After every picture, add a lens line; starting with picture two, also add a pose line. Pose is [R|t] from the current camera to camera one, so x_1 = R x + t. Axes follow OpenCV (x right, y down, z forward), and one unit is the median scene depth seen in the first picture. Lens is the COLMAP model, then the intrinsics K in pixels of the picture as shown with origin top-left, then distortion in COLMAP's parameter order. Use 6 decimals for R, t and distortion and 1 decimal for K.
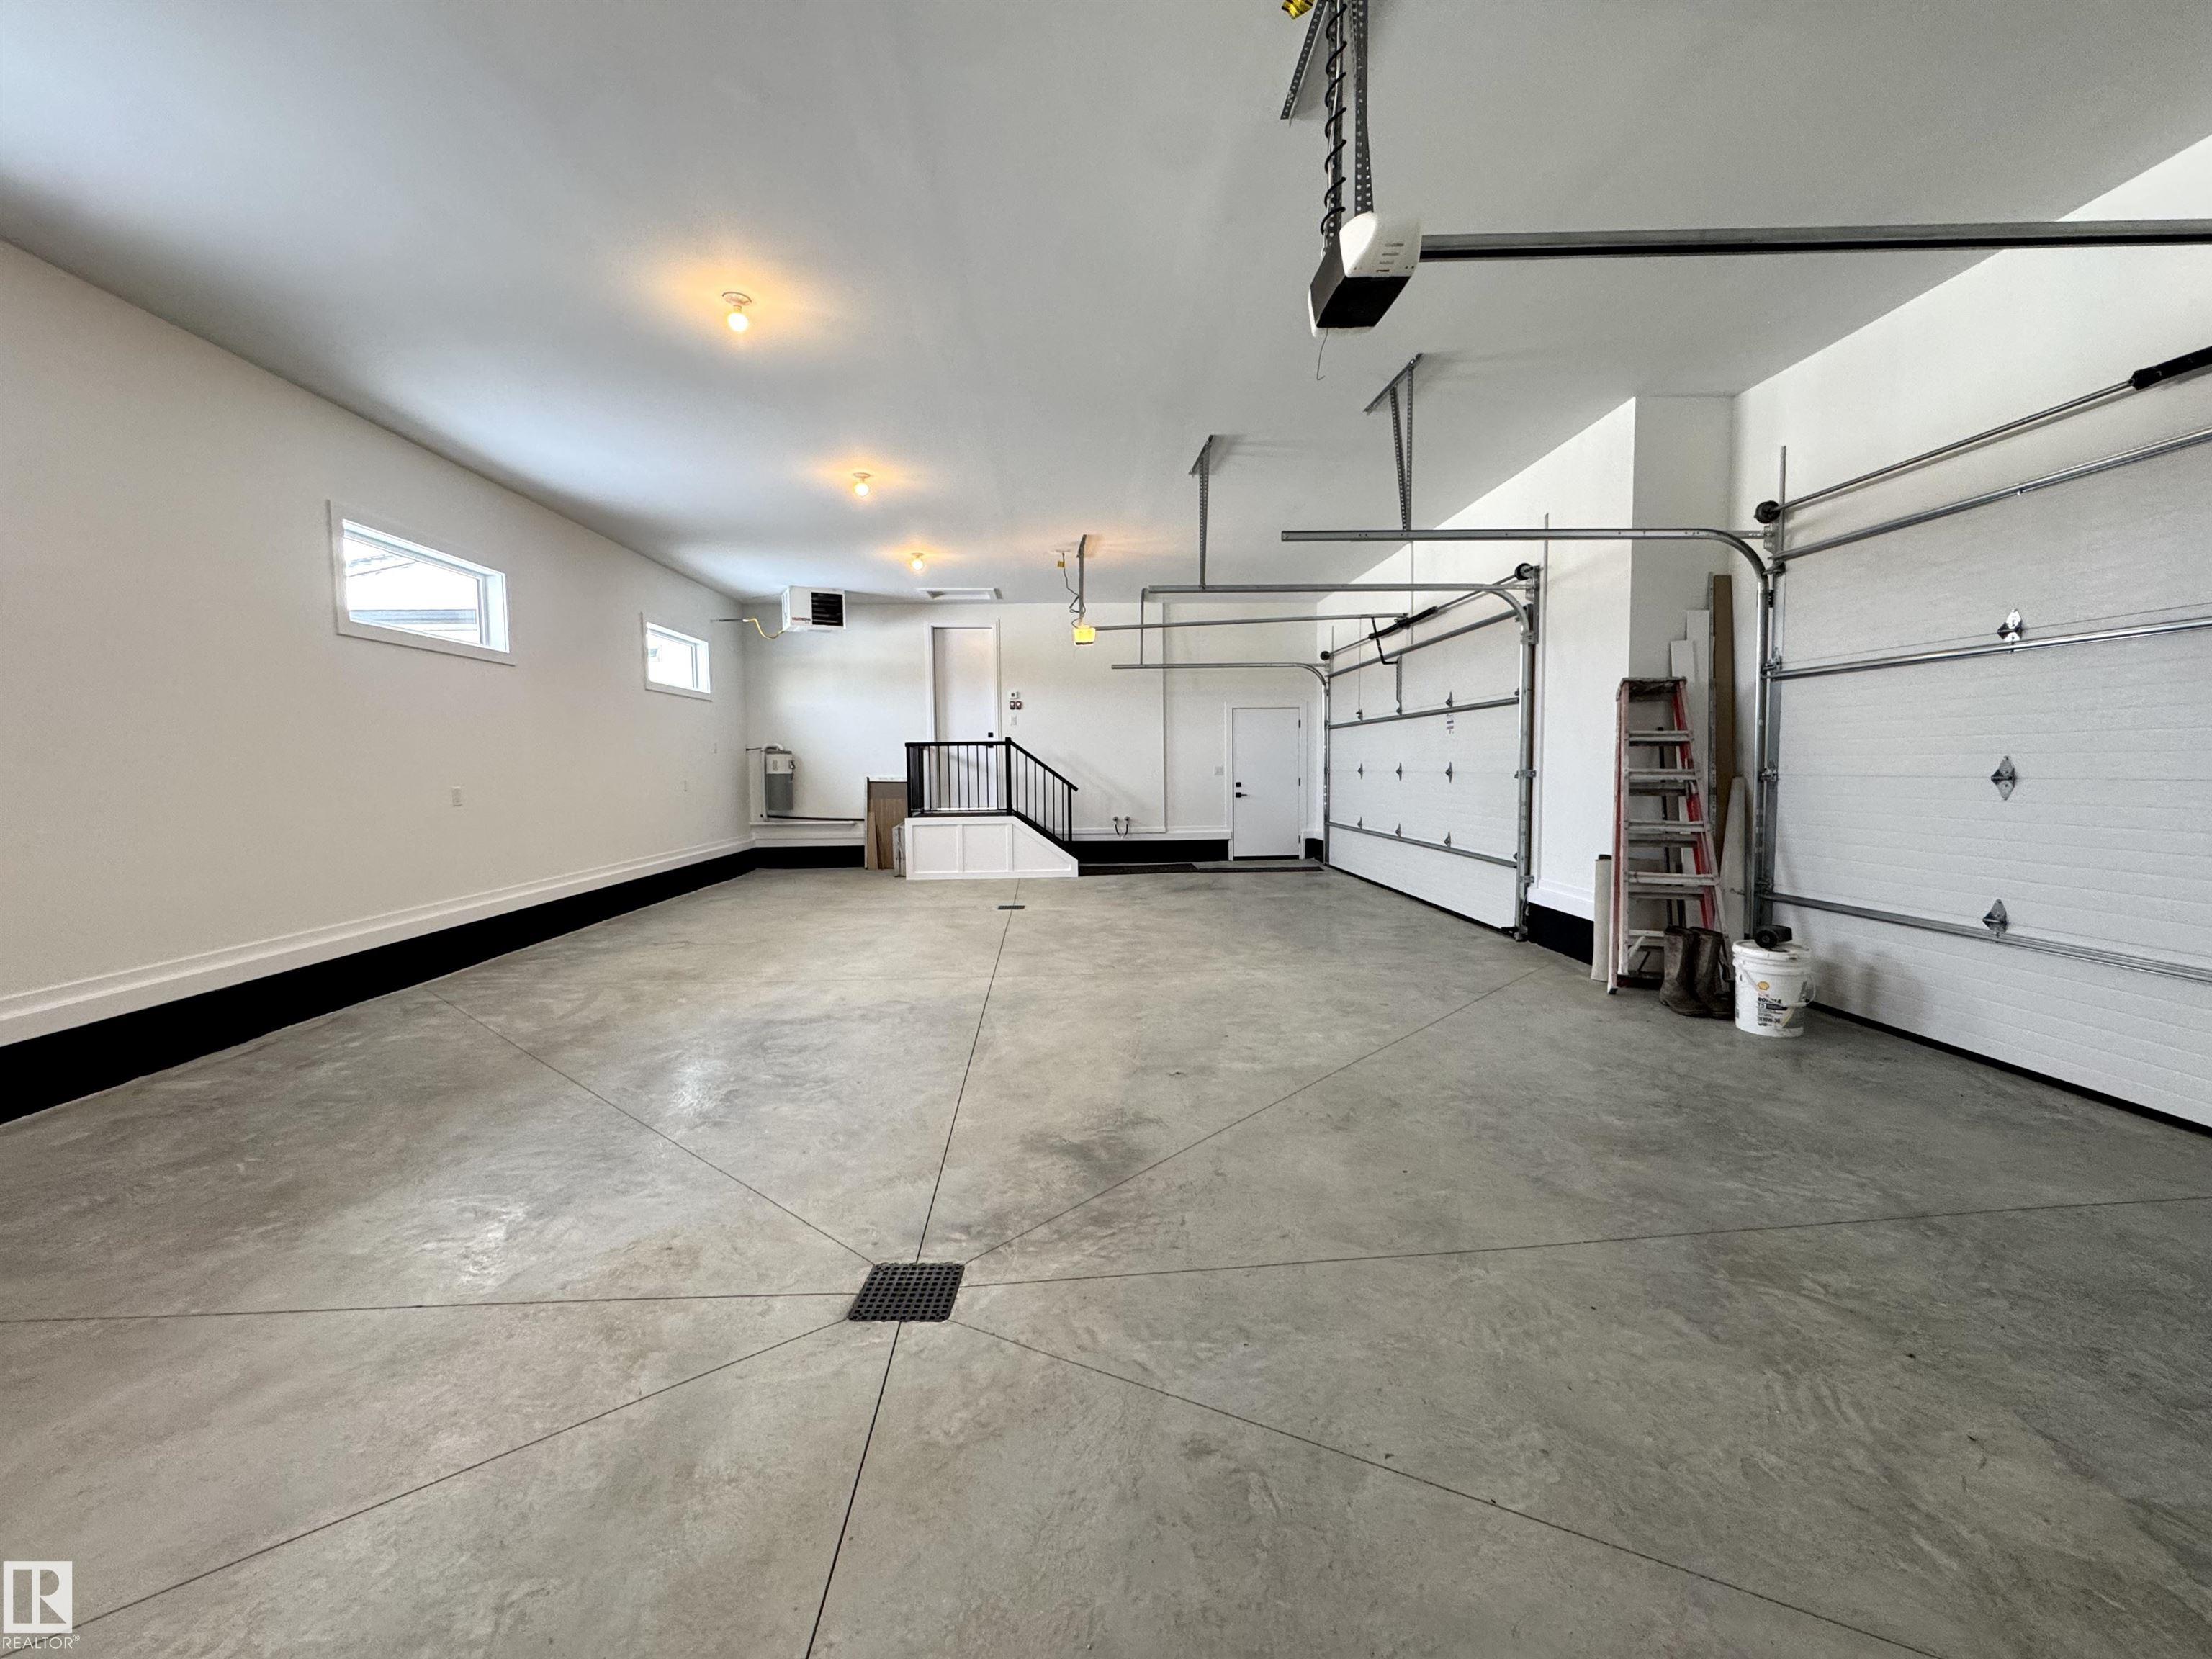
lens RADIAL K [[897.2, 0, 1108.3], [0, 897.2, 825.4], [0, 0, 1]] dist [-0.004576, -0.000427]
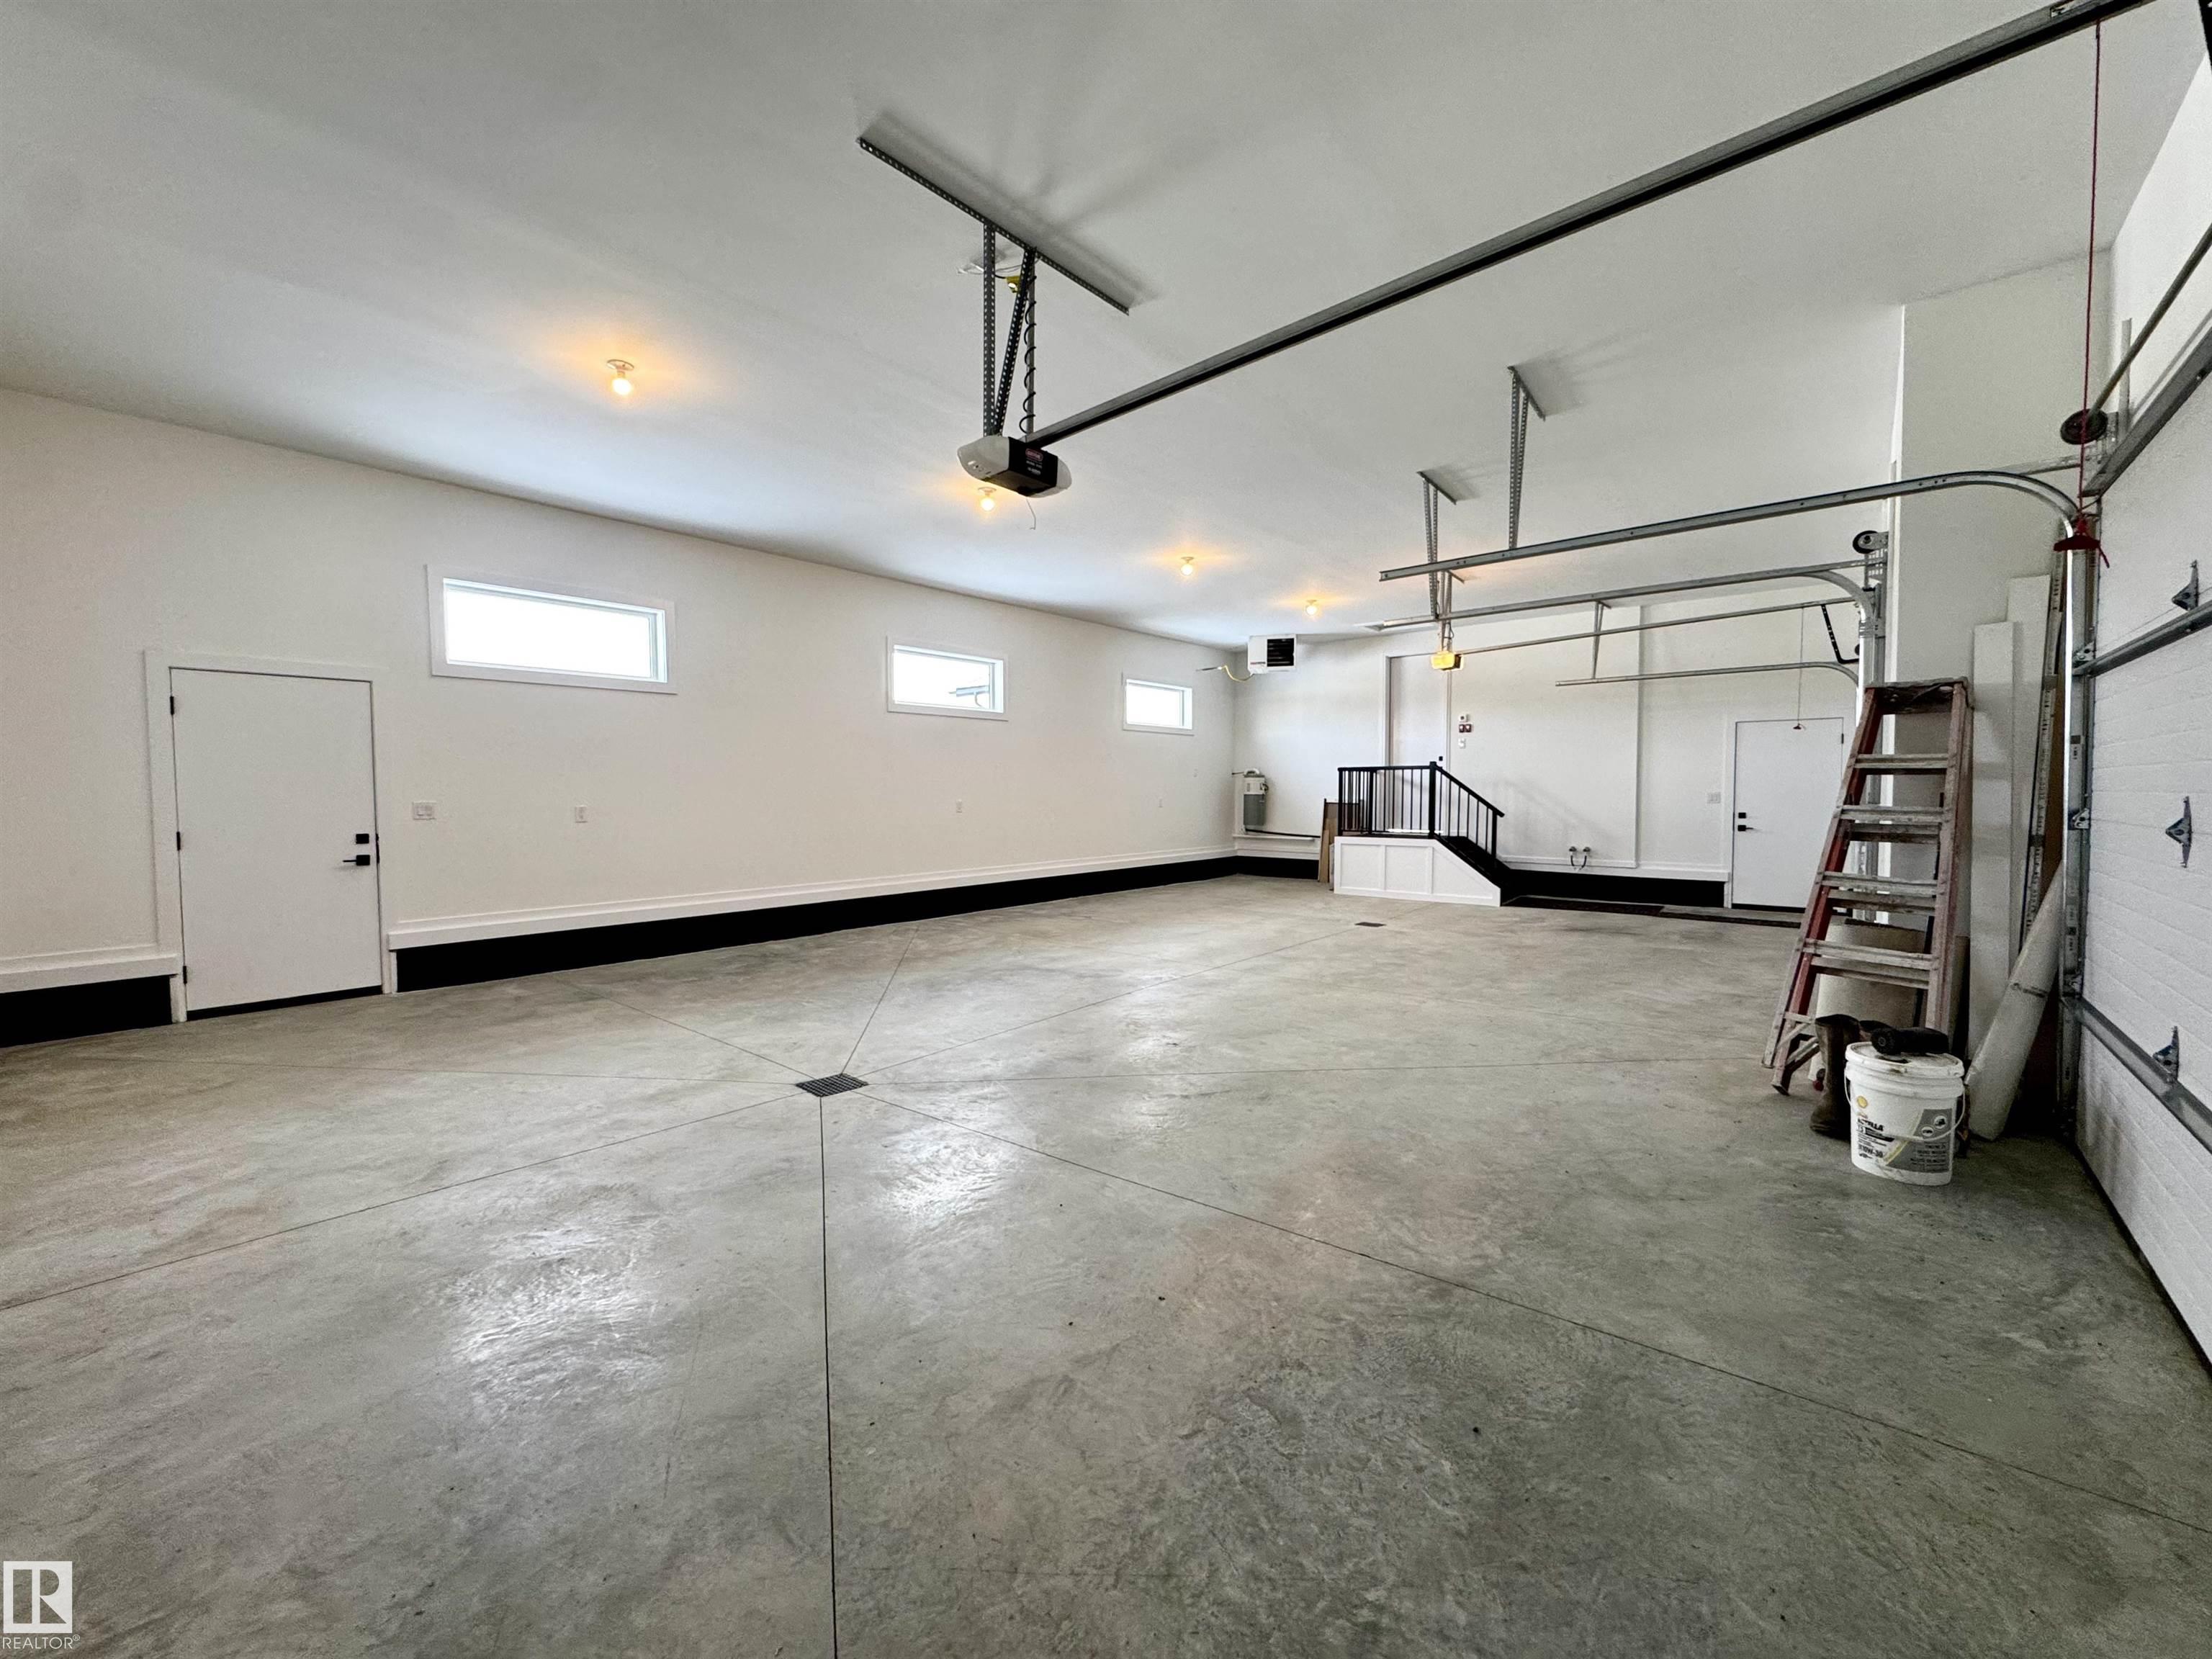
lens RADIAL K [[897.2, 0, 1094.2], [0, 897.2, 826.4], [0, 0, 1]] dist [-0.004576, -0.000427]
pose [[0.724216, 0.038680, -0.688487, 0.309883], [-0.052204, 0.998636, 0.001192, -0.006435], [0.687594, 0.035079, 0.725247, 0.008259]]
